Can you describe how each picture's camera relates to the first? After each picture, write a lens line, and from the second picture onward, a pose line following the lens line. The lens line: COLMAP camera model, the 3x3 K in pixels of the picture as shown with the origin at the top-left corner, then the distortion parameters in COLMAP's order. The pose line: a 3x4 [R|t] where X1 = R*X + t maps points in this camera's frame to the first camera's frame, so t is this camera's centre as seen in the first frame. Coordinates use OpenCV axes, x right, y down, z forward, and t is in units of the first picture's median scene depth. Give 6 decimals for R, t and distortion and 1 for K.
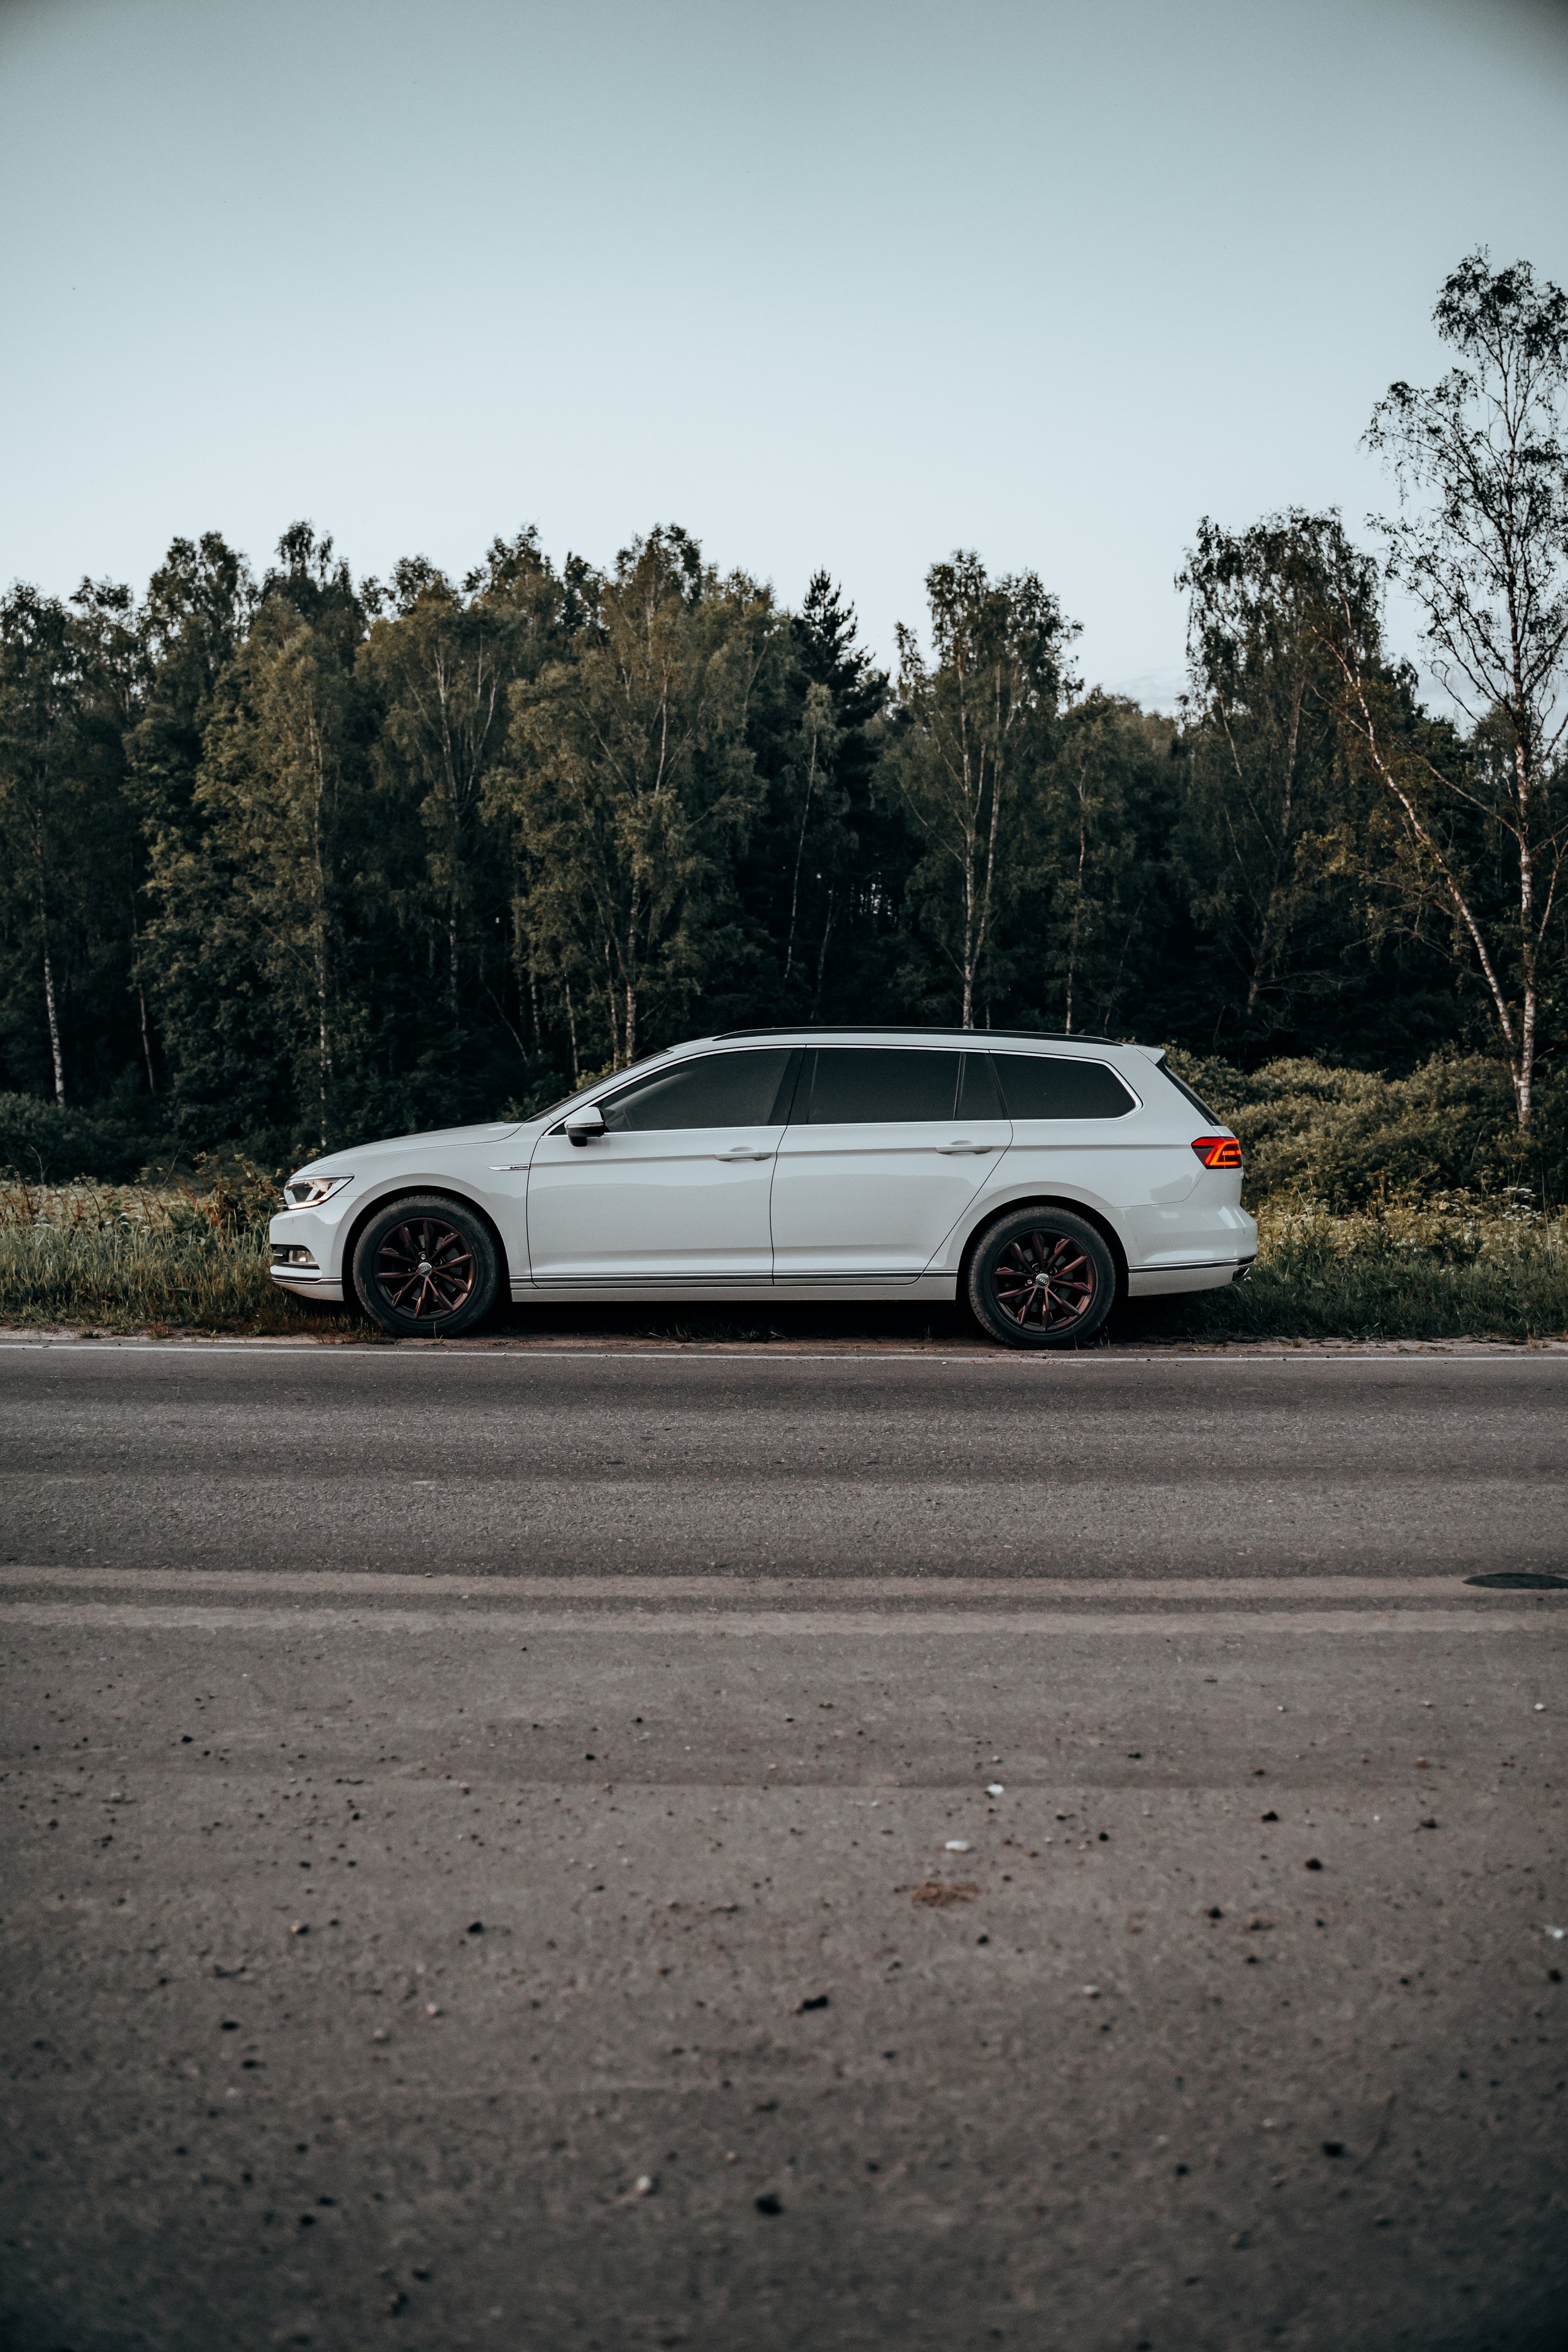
lens RADIAL K [[1868.5, 0, 784.8], [0, 1868.5, 1169.4], [0, 0, 1]] dist [-0.073863, 0.003870]
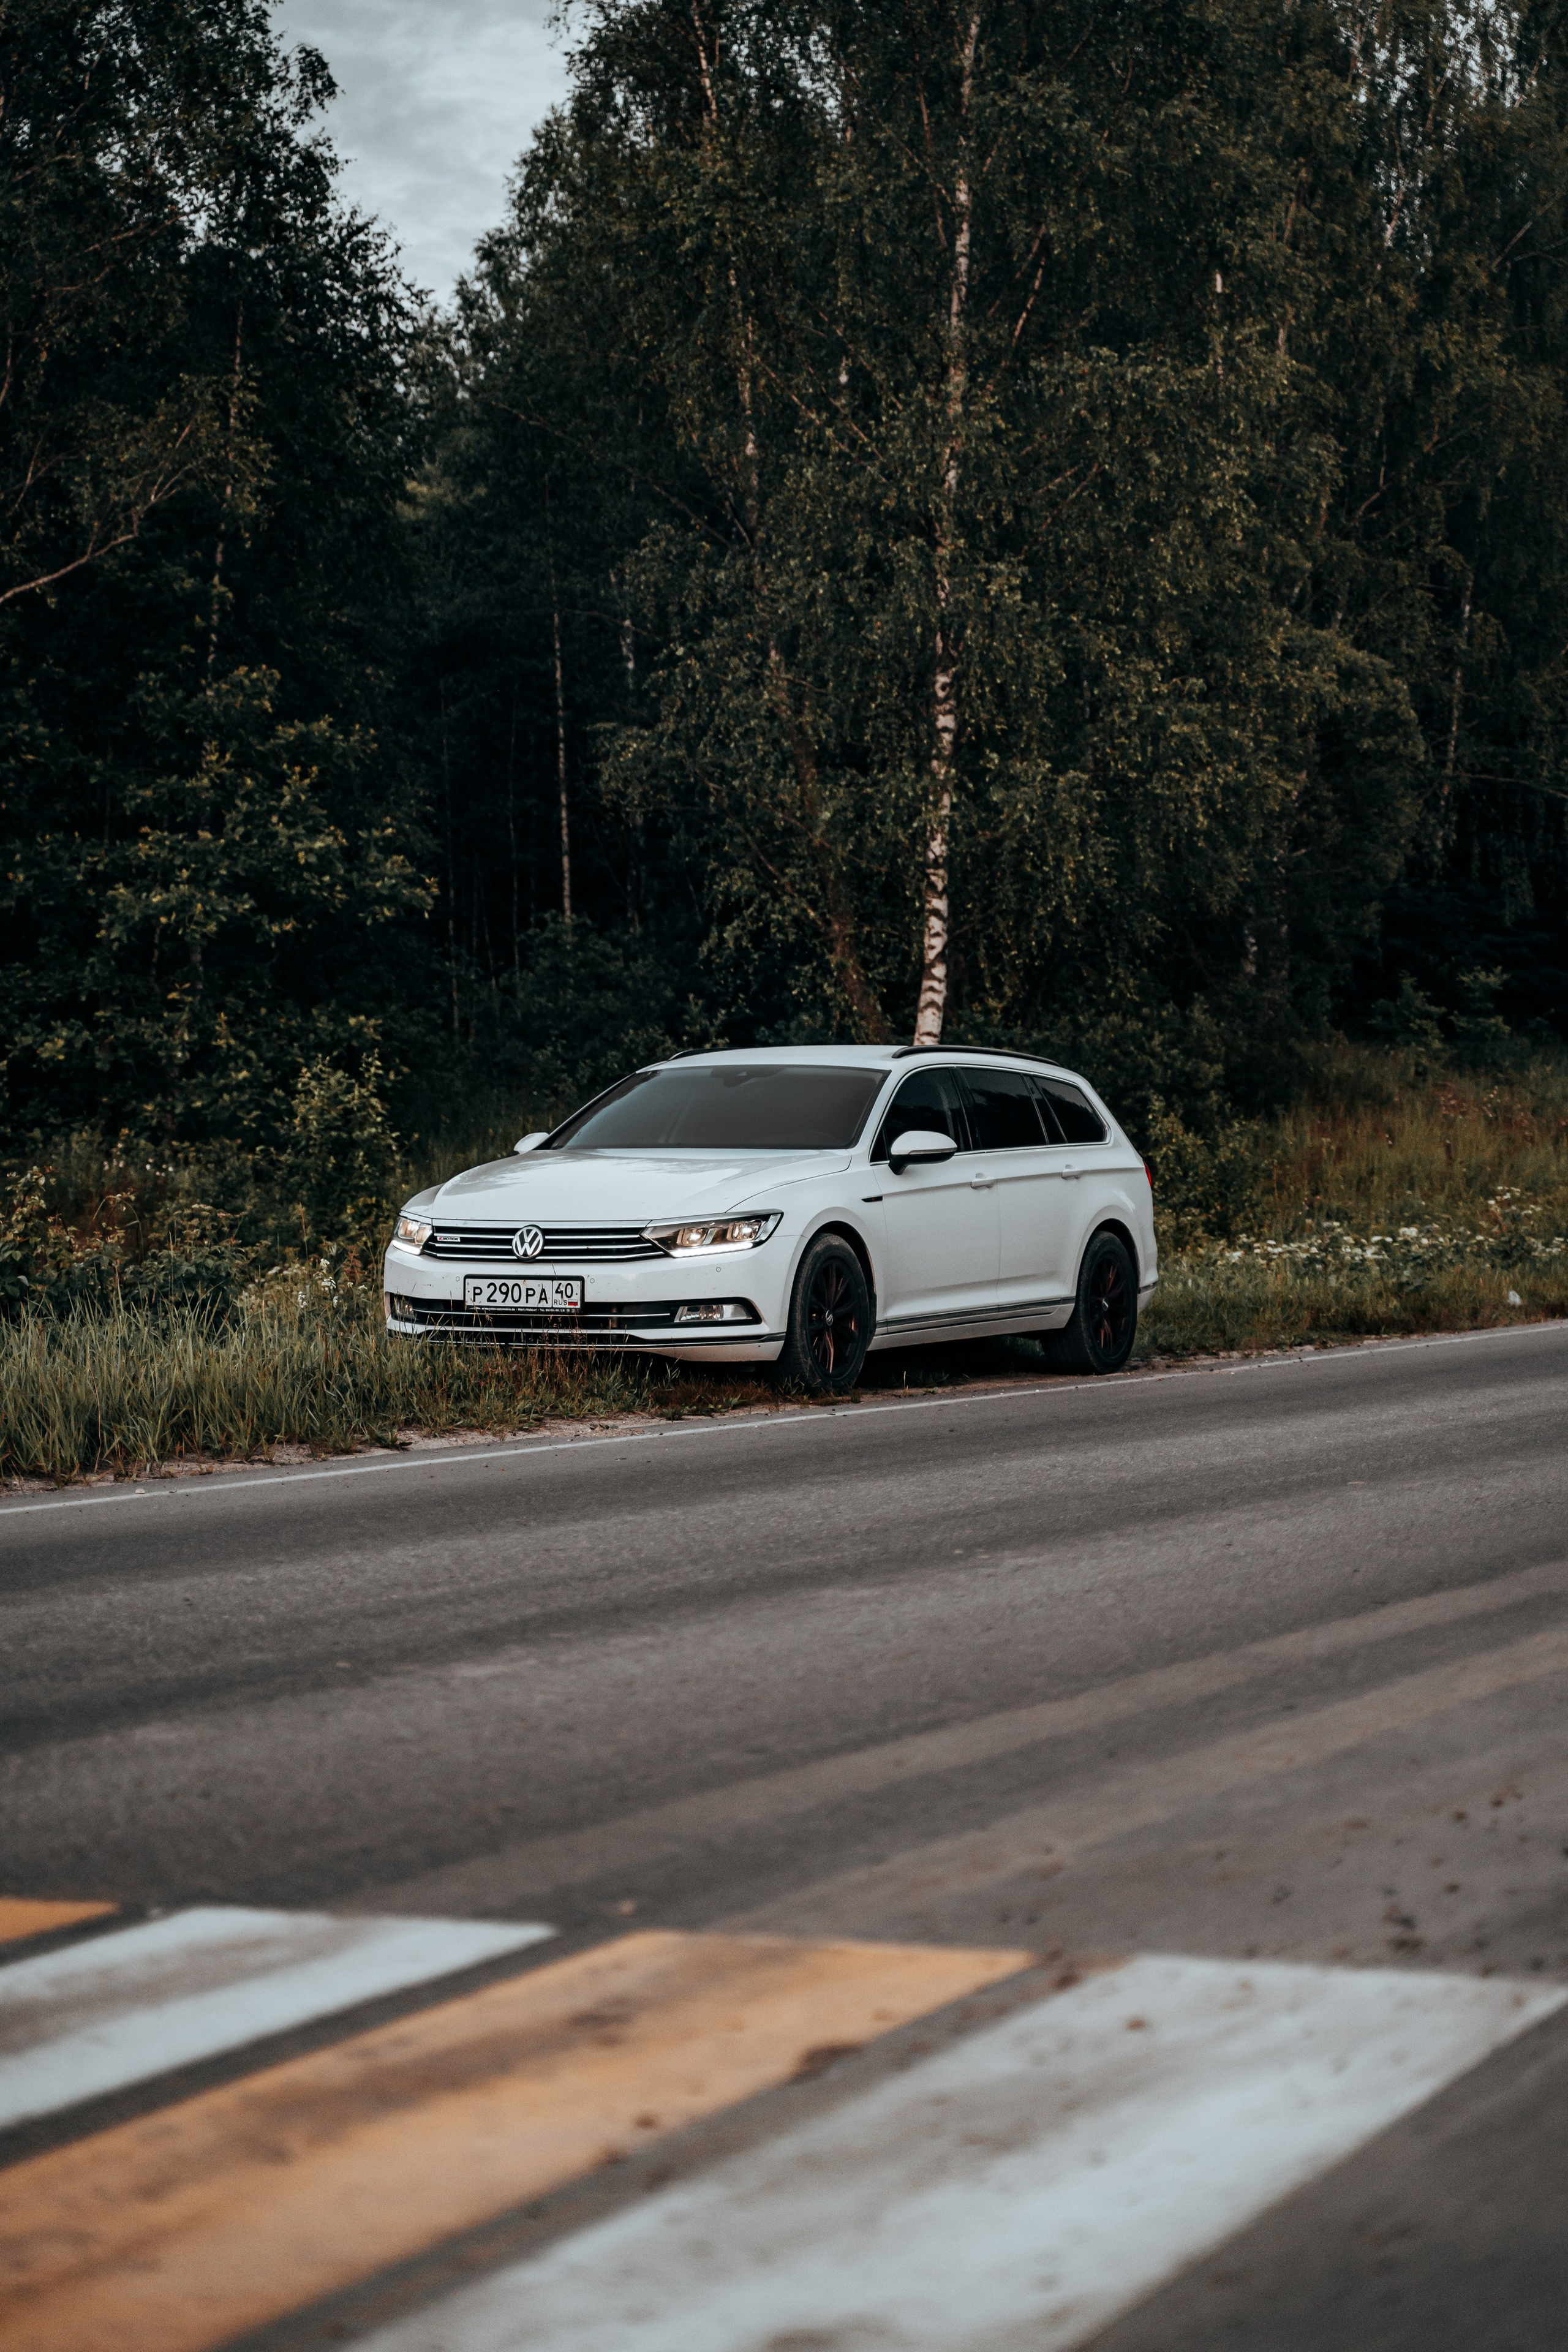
lens RADIAL K [[4444.9, 0, 783.3], [0, 4444.9, 1174.2], [0, 0, 1]] dist [0.033676, 0.000000]
pose [[0.433592, -0.008803, 0.901066, -0.572159], [0.031461, 0.999491, -0.005374, -0.000765], [-0.900560, 0.030679, 0.433648, 0.032521]]
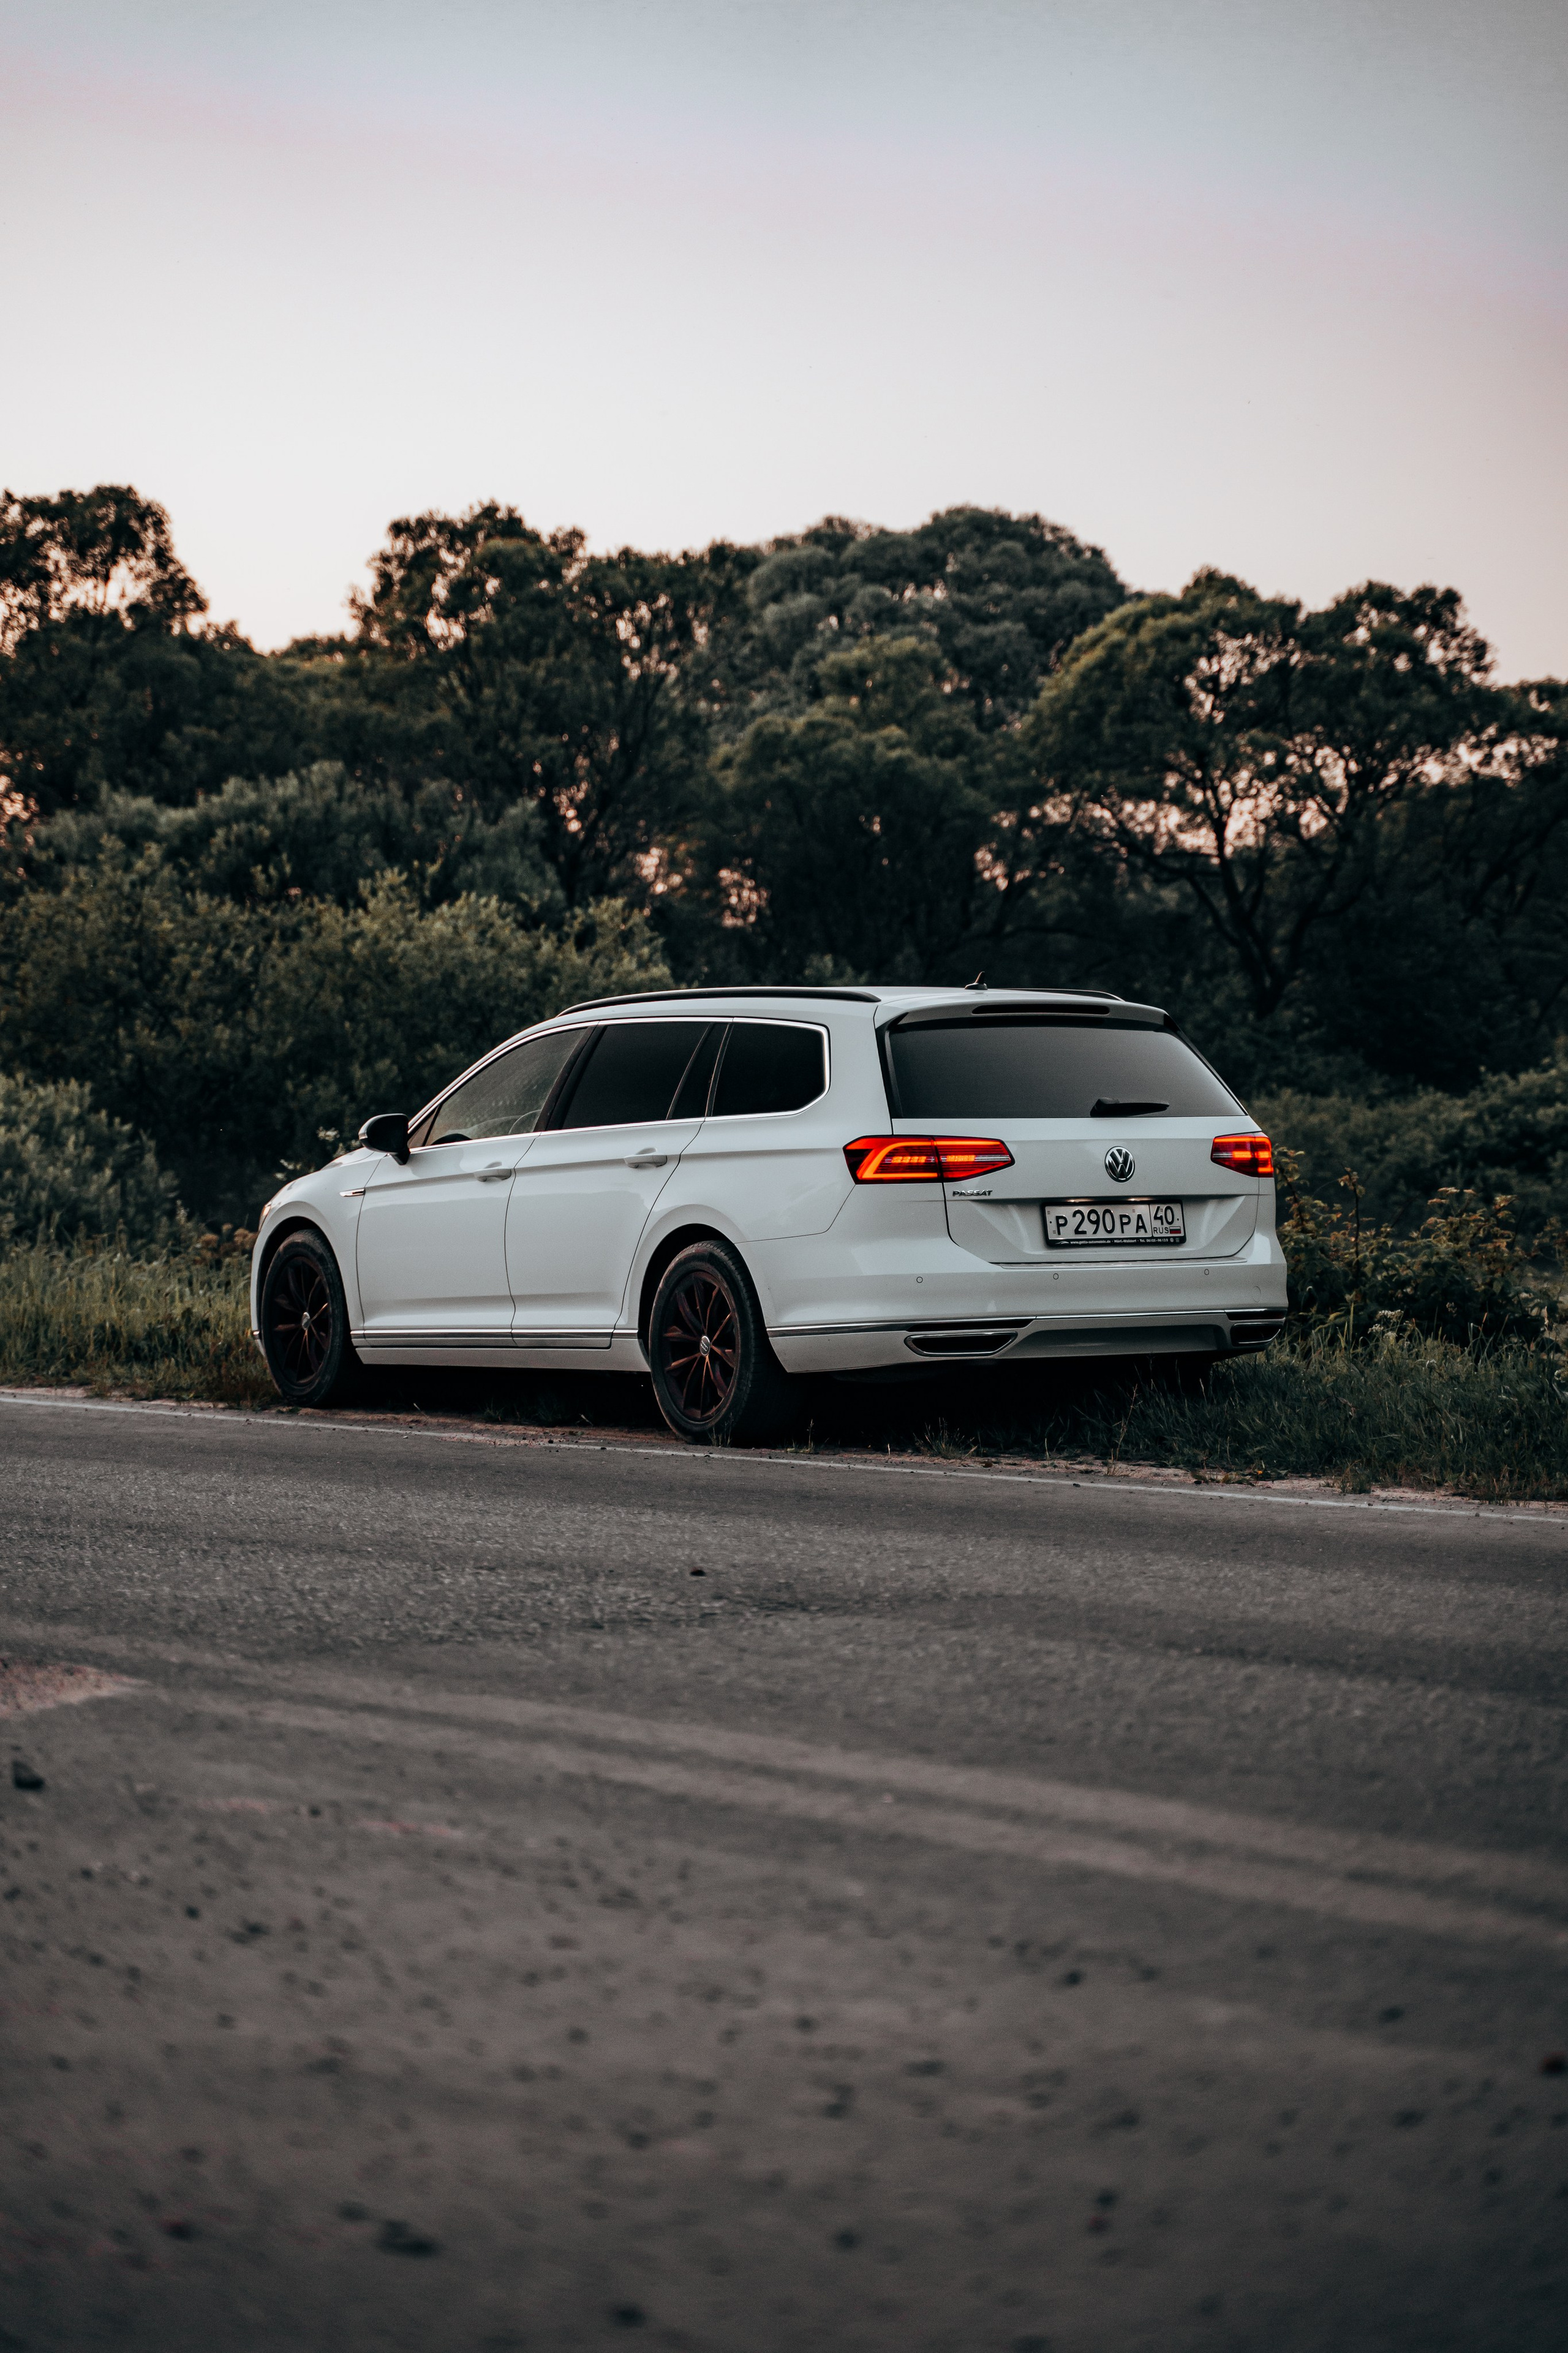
lens RADIAL K [[5149.3, 0, 786.2], [0, 5149.3, 1181.0], [0, 0, 1]] dist [0.395358, 0.000000]
pose [[0.511179, -0.013624, -0.859367, 0.496128], [-0.004502, 0.999818, -0.018529, 0.009152], [0.859463, 0.013341, 0.511024, 0.011781]]
